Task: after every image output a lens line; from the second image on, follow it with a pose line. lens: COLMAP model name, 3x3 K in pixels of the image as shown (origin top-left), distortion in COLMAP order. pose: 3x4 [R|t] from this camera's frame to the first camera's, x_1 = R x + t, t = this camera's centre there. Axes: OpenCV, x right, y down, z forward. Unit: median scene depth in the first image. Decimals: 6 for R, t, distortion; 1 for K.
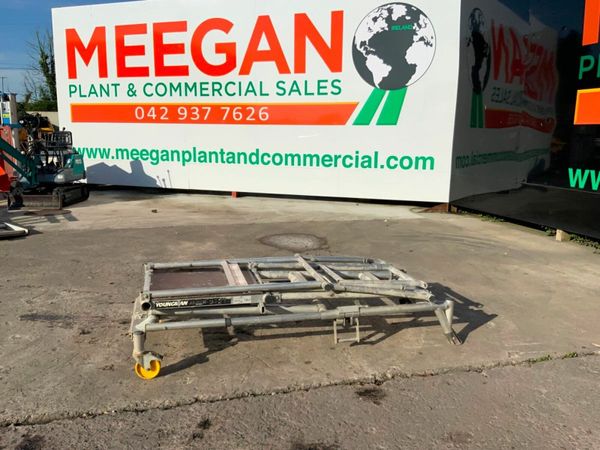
lens RADIAL K [[495.6, 0, 302.4], [0, 495.6, 226.2], [0, 0, 1]] dist [0.089507, -0.186095]
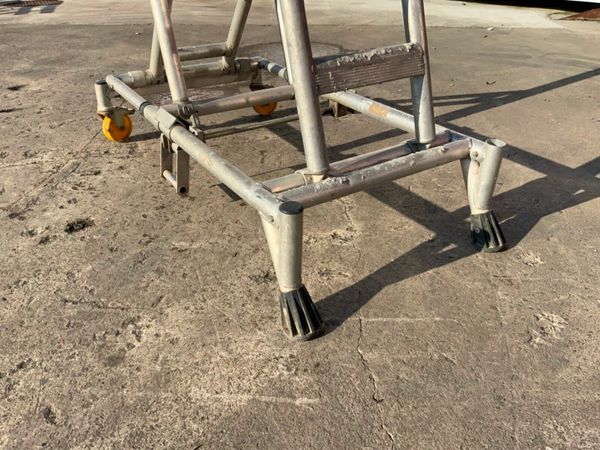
lens RADIAL K [[495.6, 0, 302.4], [0, 495.6, 226.2], [0, 0, 1]] dist [0.089507, -0.186095]
pose [[0.958236, 0.136368, -0.251371, 0.112608], [-0.043667, 0.938450, 0.342645, 0.012258], [0.282625, -0.317358, 0.905211, 0.267470]]
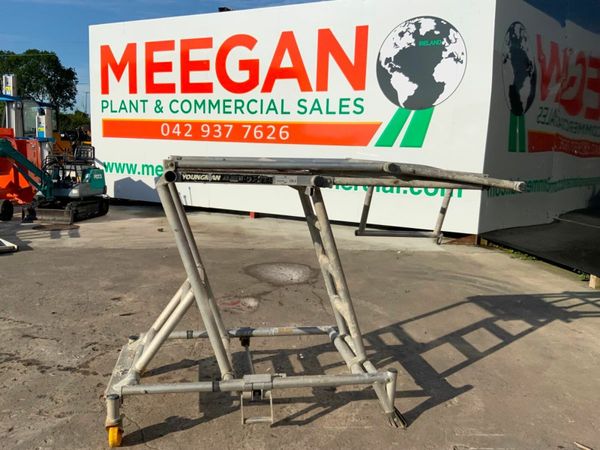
lens RADIAL K [[495.6, 0, 302.4], [0, 495.6, 226.2], [0, 0, 1]] dist [0.089507, -0.186095]
pose [[0.991619, 0.042695, -0.121939, 0.084051], [-0.046889, 0.998396, -0.031729, -0.017908], [0.120389, 0.037181, 0.992030, 0.063471]]
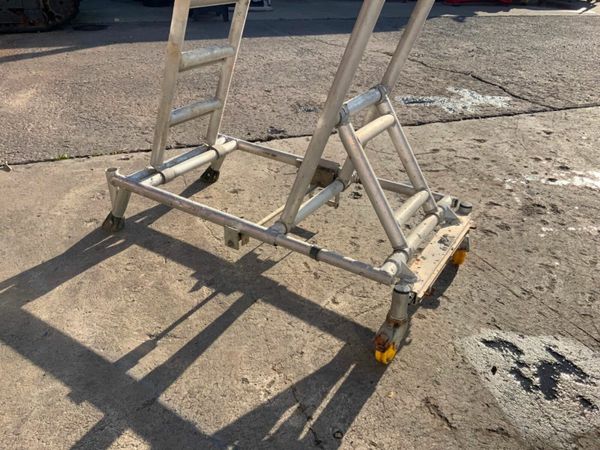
lens RADIAL K [[495.6, 0, 302.4], [0, 495.6, 226.2], [0, 0, 1]] dist [0.089507, -0.186095]
pose [[-0.989535, 0.022450, -0.142535, 0.070114], [-0.077282, 0.751732, 0.654925, -0.108174], [0.121851, 0.659087, -0.742130, 0.643577]]
